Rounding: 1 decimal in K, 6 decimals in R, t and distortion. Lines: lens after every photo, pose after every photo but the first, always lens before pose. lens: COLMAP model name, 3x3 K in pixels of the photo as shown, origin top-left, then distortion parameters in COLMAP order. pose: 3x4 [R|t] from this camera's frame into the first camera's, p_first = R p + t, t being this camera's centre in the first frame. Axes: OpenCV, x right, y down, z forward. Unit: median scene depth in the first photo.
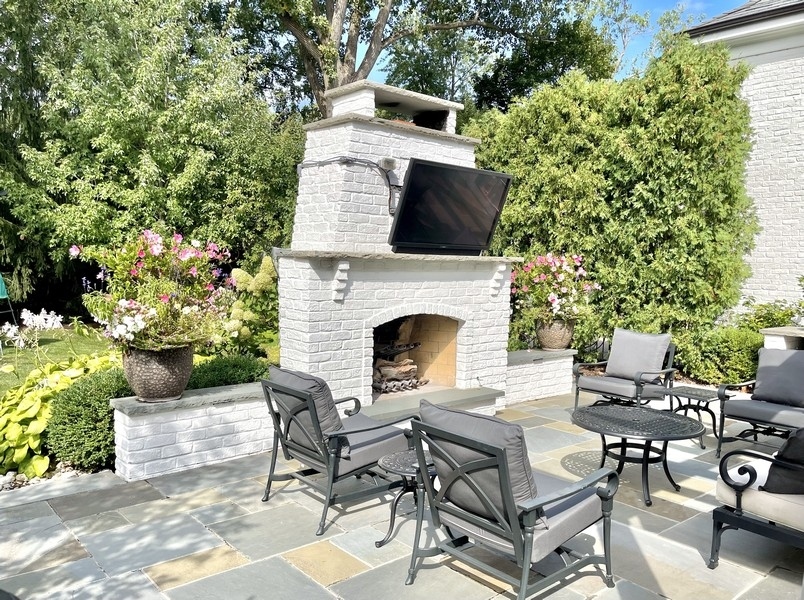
lens RADIAL K [[643.6, 0, 408.1], [0, 643.6, 317.8], [0, 0, 1]] dist [0.038072, 0.000510]
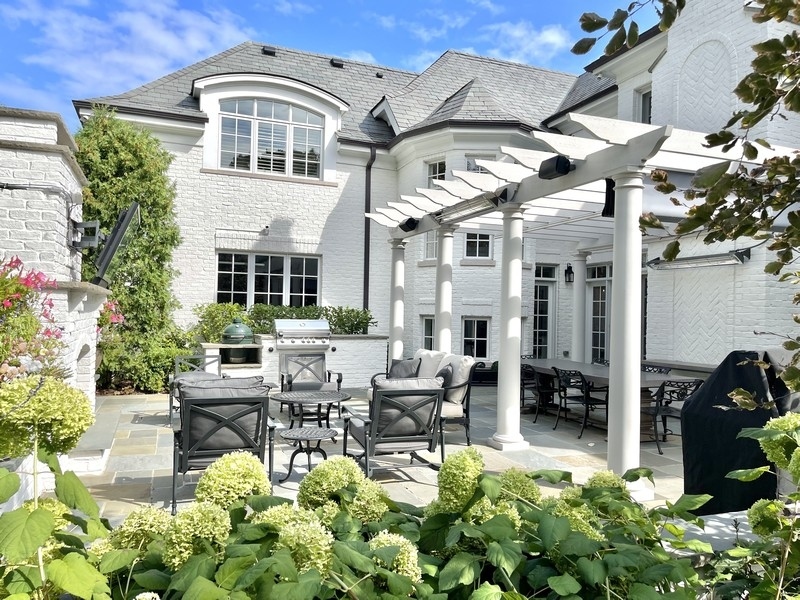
lens RADIAL K [[597.3, 0, 406.5], [0, 597.3, 304.7], [0, 0, 1]] dist [0.015174, 0.004493]
pose [[0.354379, 0.001249, 0.935101, -0.532510], [0.064589, 0.997578, -0.025810, -0.009221], [-0.932869, 0.069544, 0.353440, 0.133046]]
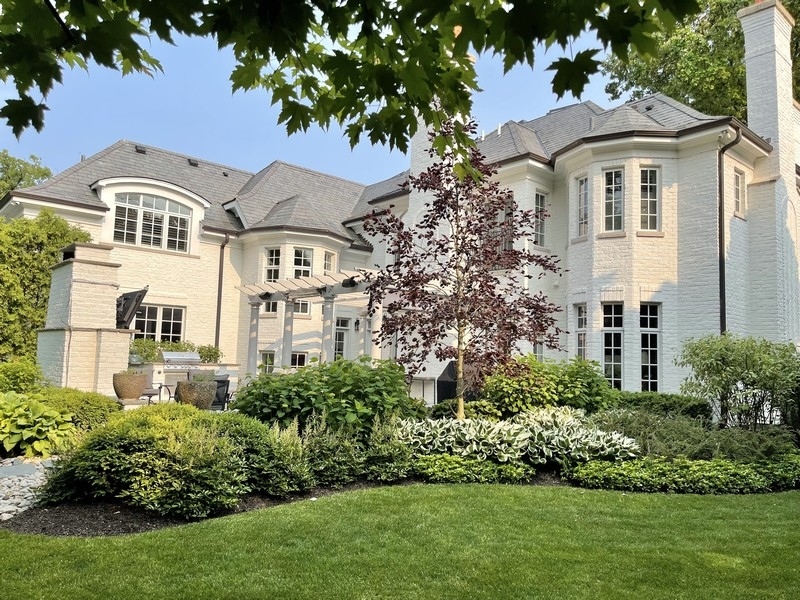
lens RADIAL K [[597.3, 0, 400.5], [0, 597.3, 306.9], [0, 0, 1]] dist [0.015174, 0.004493]
pose [[0.033387, 0.067639, 0.997151, -1.355809], [0.056531, 0.995982, -0.069452, 0.005446], [-0.997842, 0.058688, 0.029429, 0.029863]]
